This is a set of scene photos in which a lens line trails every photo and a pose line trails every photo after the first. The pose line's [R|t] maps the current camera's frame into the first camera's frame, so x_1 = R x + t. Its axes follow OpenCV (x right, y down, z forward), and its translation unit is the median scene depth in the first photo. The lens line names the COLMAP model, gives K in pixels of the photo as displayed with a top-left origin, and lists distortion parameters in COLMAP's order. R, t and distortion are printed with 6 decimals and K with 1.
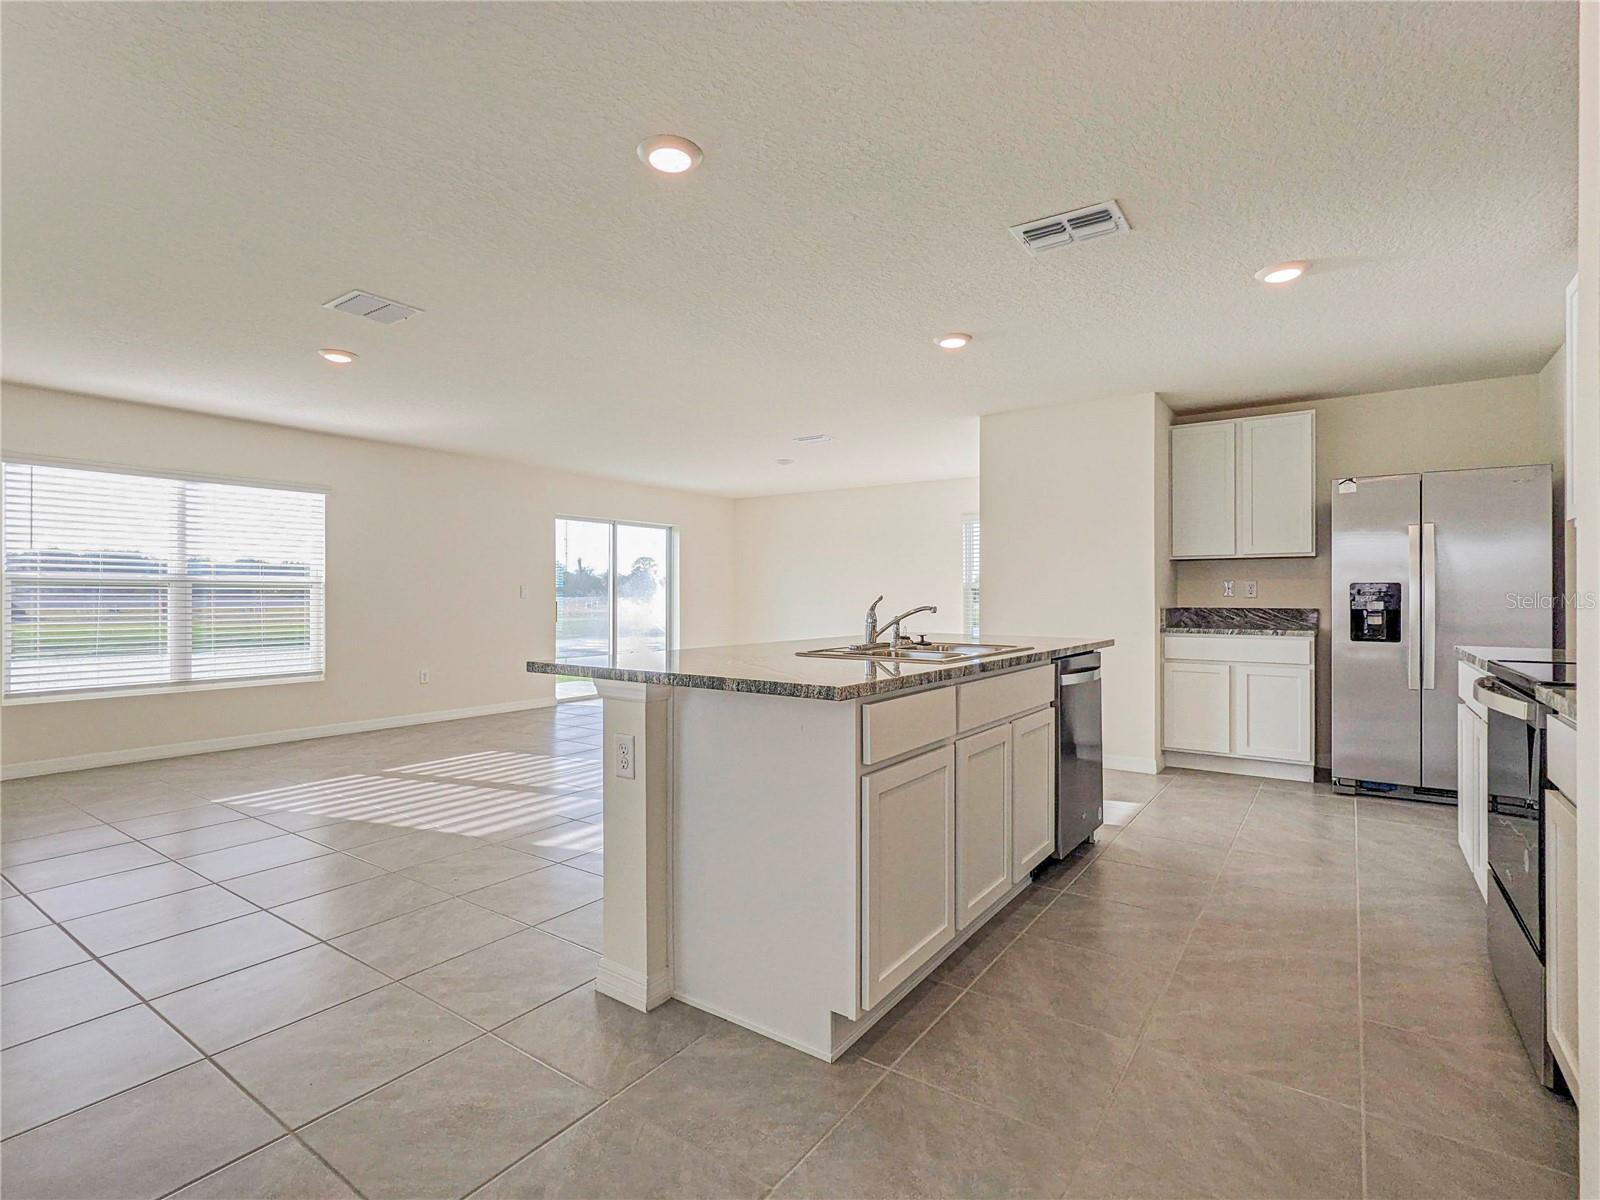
lens RADIAL K [[782.5, 0, 793.1], [0, 782.5, 593.0], [0, 0, 1]] dist [-0.000513, 0.002411]
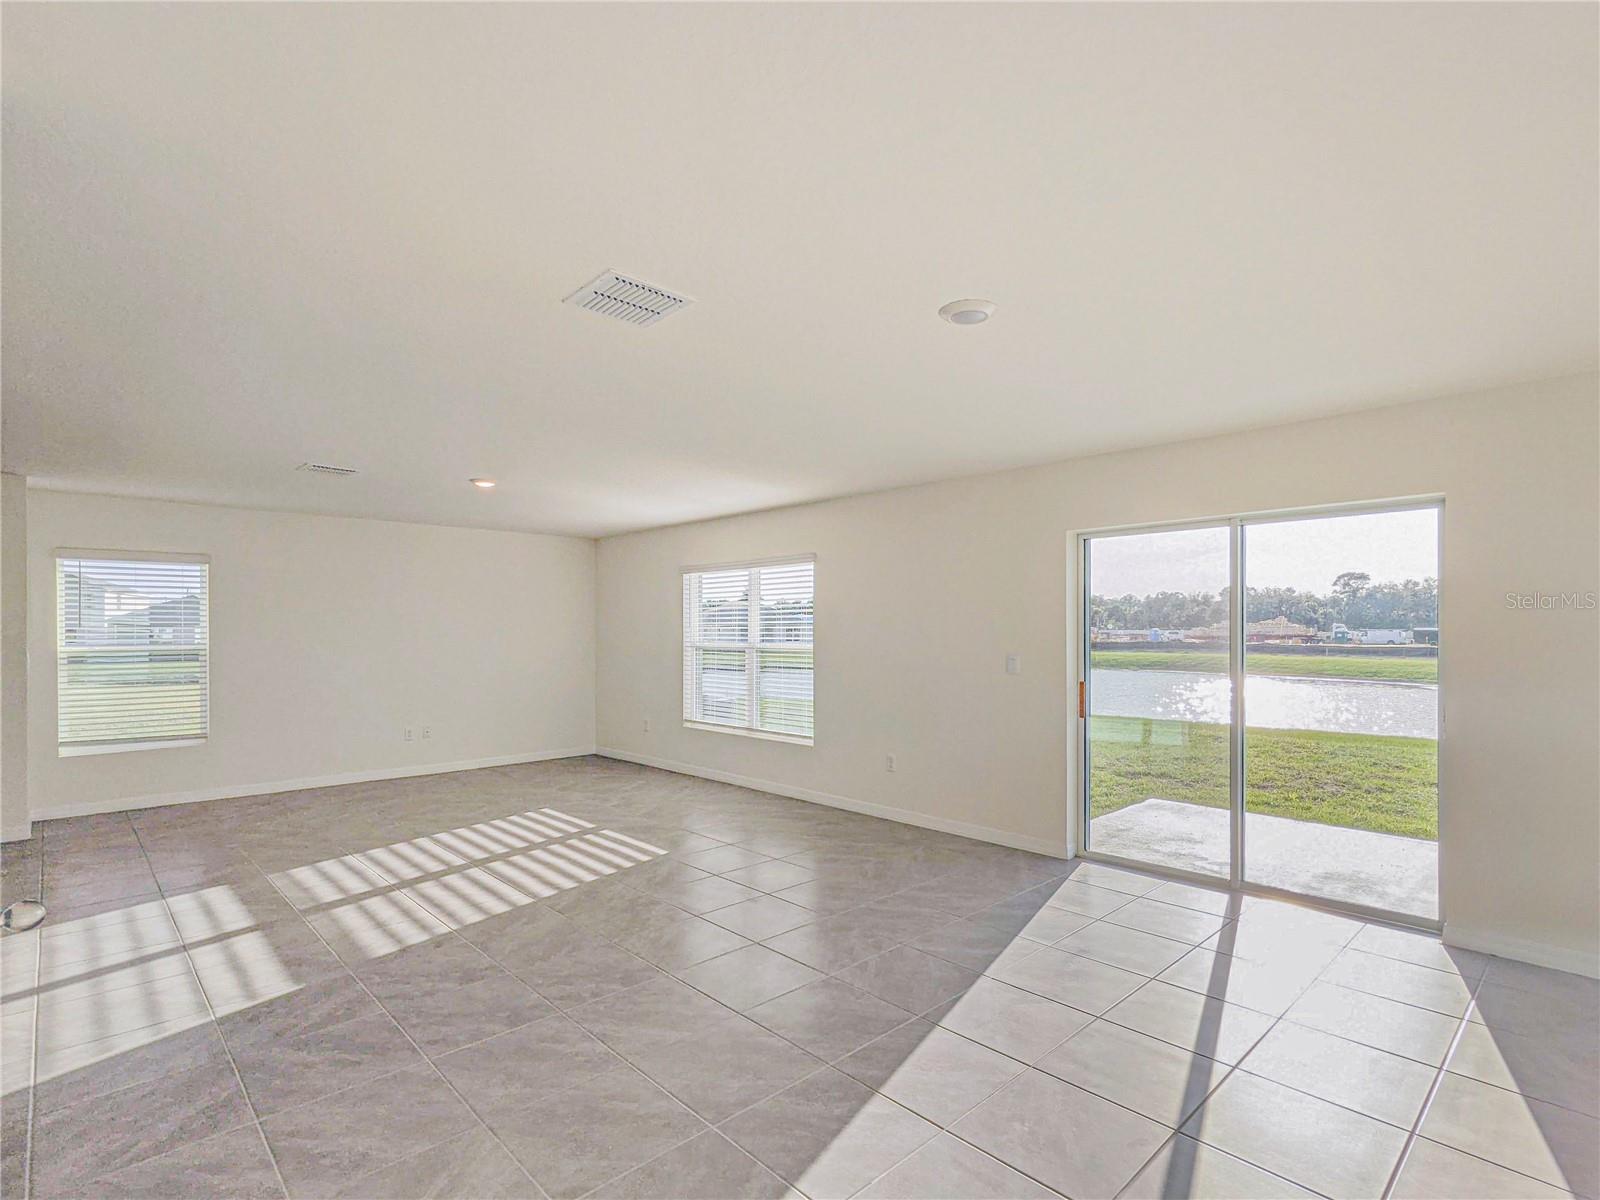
lens RADIAL K [[782.5, 0, 800.4], [0, 782.5, 613.7], [0, 0, 1]] dist [-0.000513, 0.002411]
pose [[-0.202704, -0.018668, -0.979062, 0.375878], [0.010145, 0.999725, -0.021162, -0.037503], [0.979187, -0.014222, -0.202459, 1.164722]]
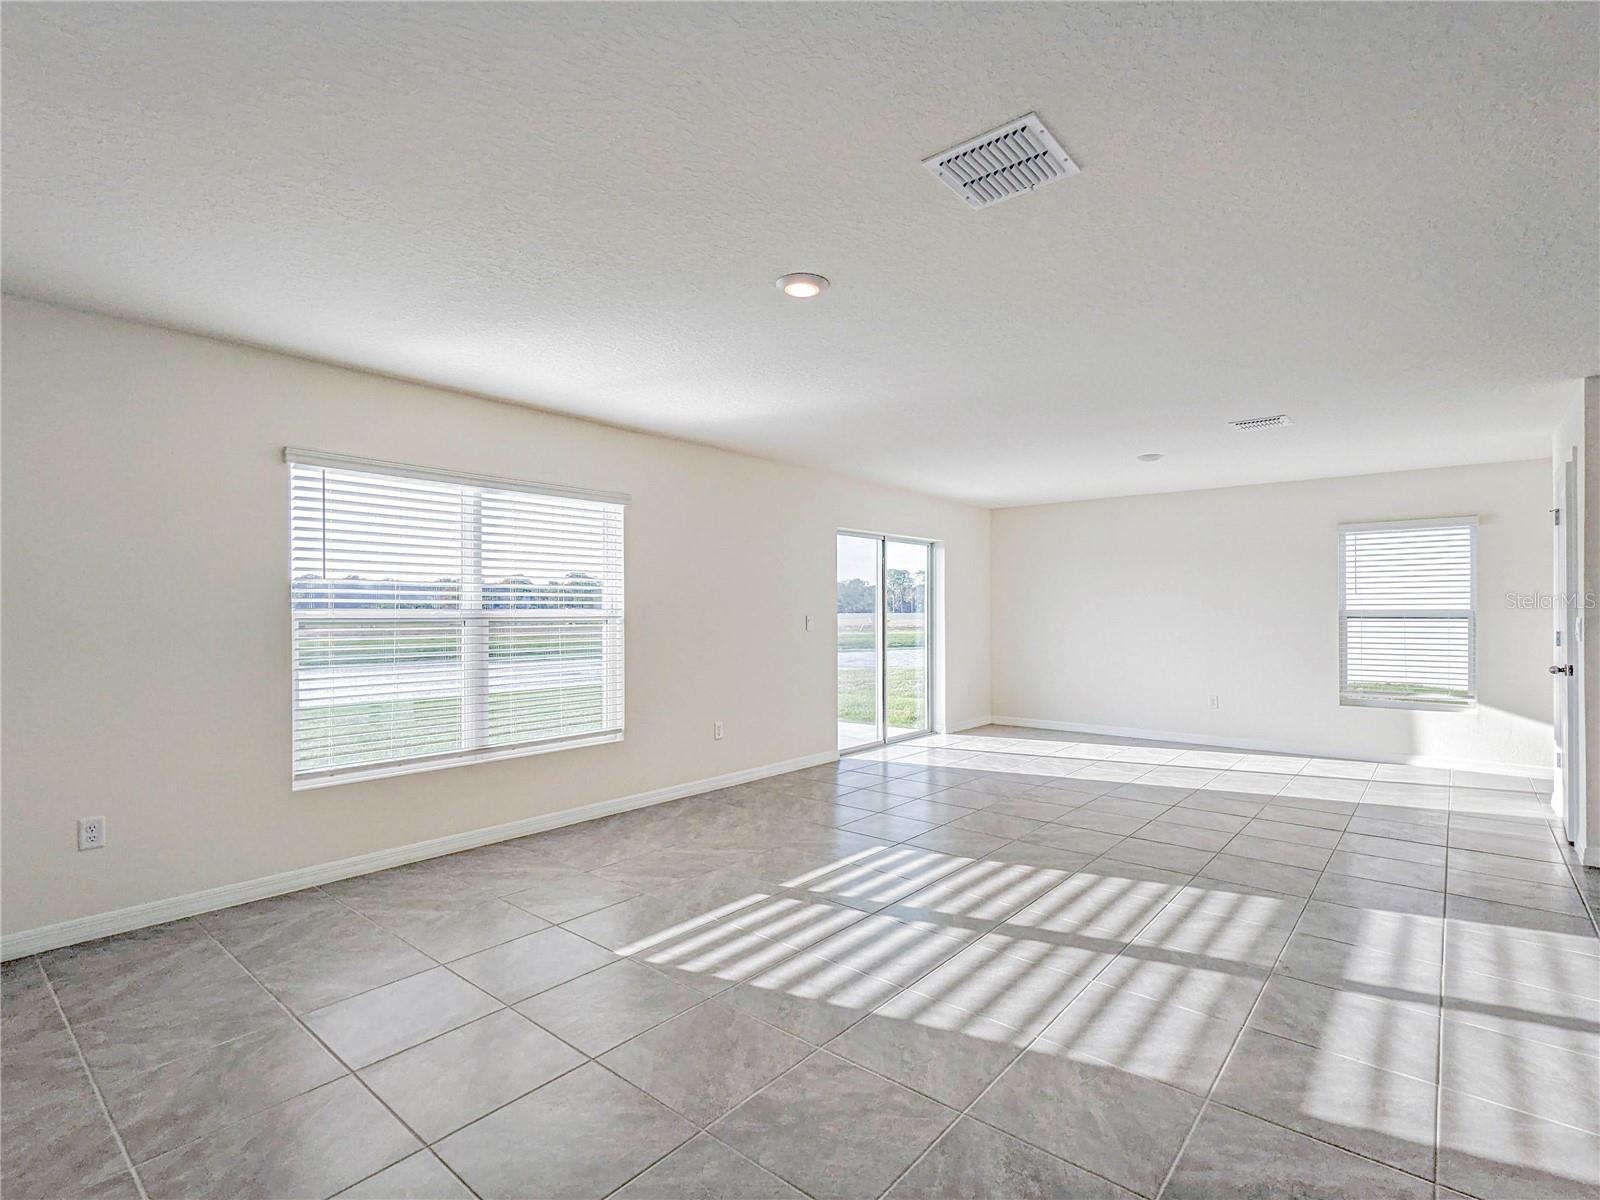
lens RADIAL K [[782.5, 0, 805.1], [0, 782.5, 610.5], [0, 0, 1]] dist [-0.000513, 0.002411]
pose [[0.995950, 0.001057, -0.089900, -0.345405], [-0.000644, 0.999989, 0.004621, -0.023453], [0.089904, -0.004545, 0.995940, 0.230477]]
